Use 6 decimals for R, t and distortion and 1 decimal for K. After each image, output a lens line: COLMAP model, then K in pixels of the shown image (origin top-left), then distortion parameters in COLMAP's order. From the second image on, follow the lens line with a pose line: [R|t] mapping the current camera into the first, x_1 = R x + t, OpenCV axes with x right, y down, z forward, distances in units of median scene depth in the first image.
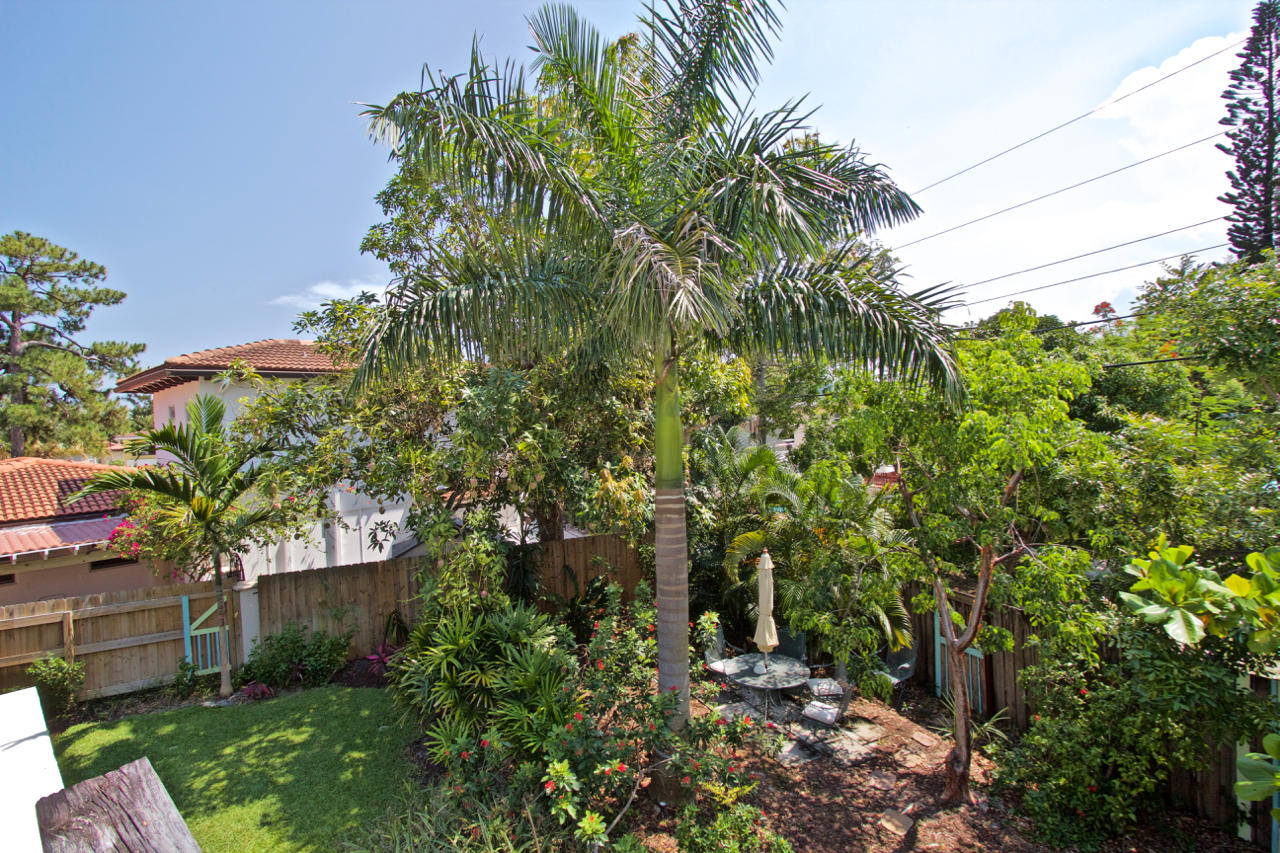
lens RADIAL K [[586.1, 0, 640.0], [0, 586.1, 426.5], [0, 0, 1]] dist [0.002164, 0.000238]
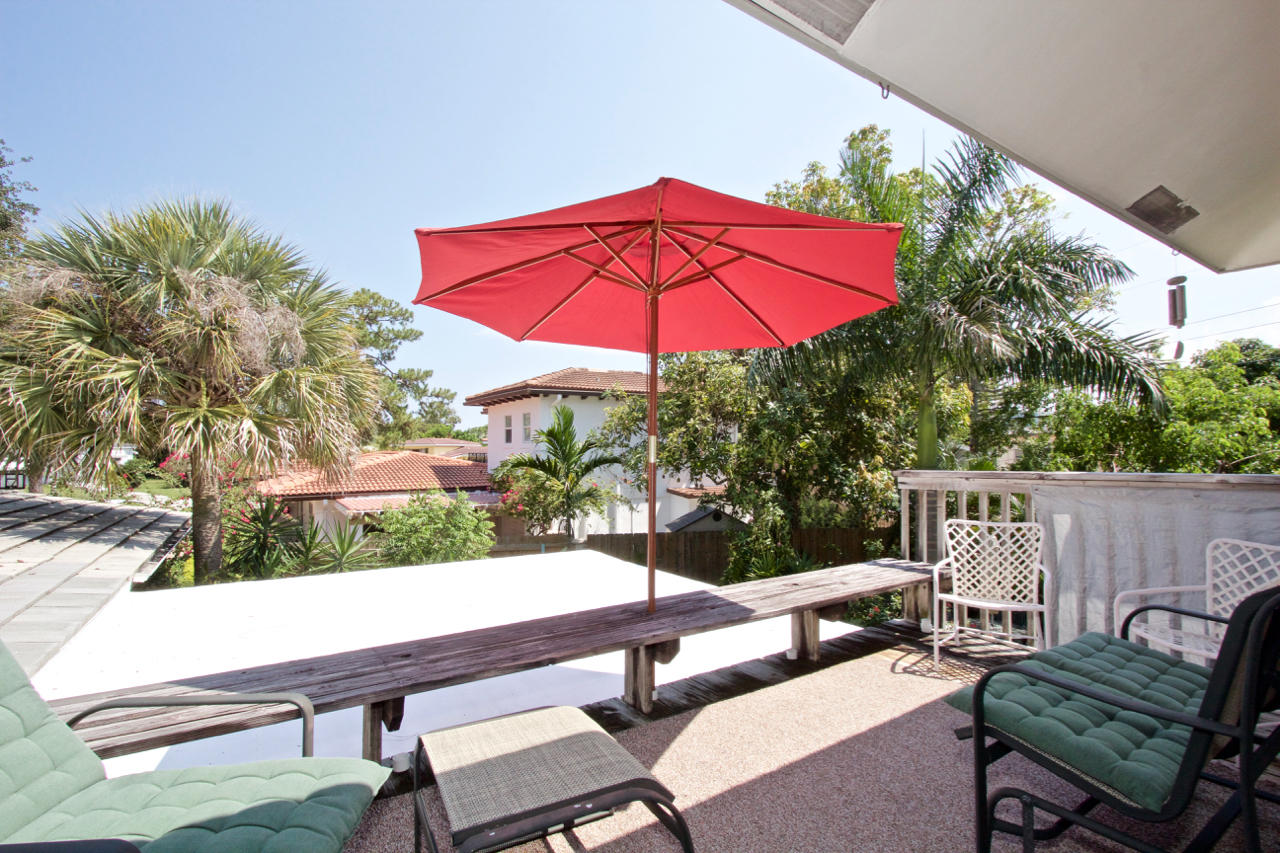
lens RADIAL K [[598.3, 0, 645.2], [0, 598.3, 430.0], [0, 0, 1]] dist [-0.004161, -0.000509]
pose [[0.965150, 0.025671, -0.260435, -0.188347], [-0.035682, 0.998792, -0.033784, 0.058883], [0.259254, 0.041900, 0.964900, -0.470148]]
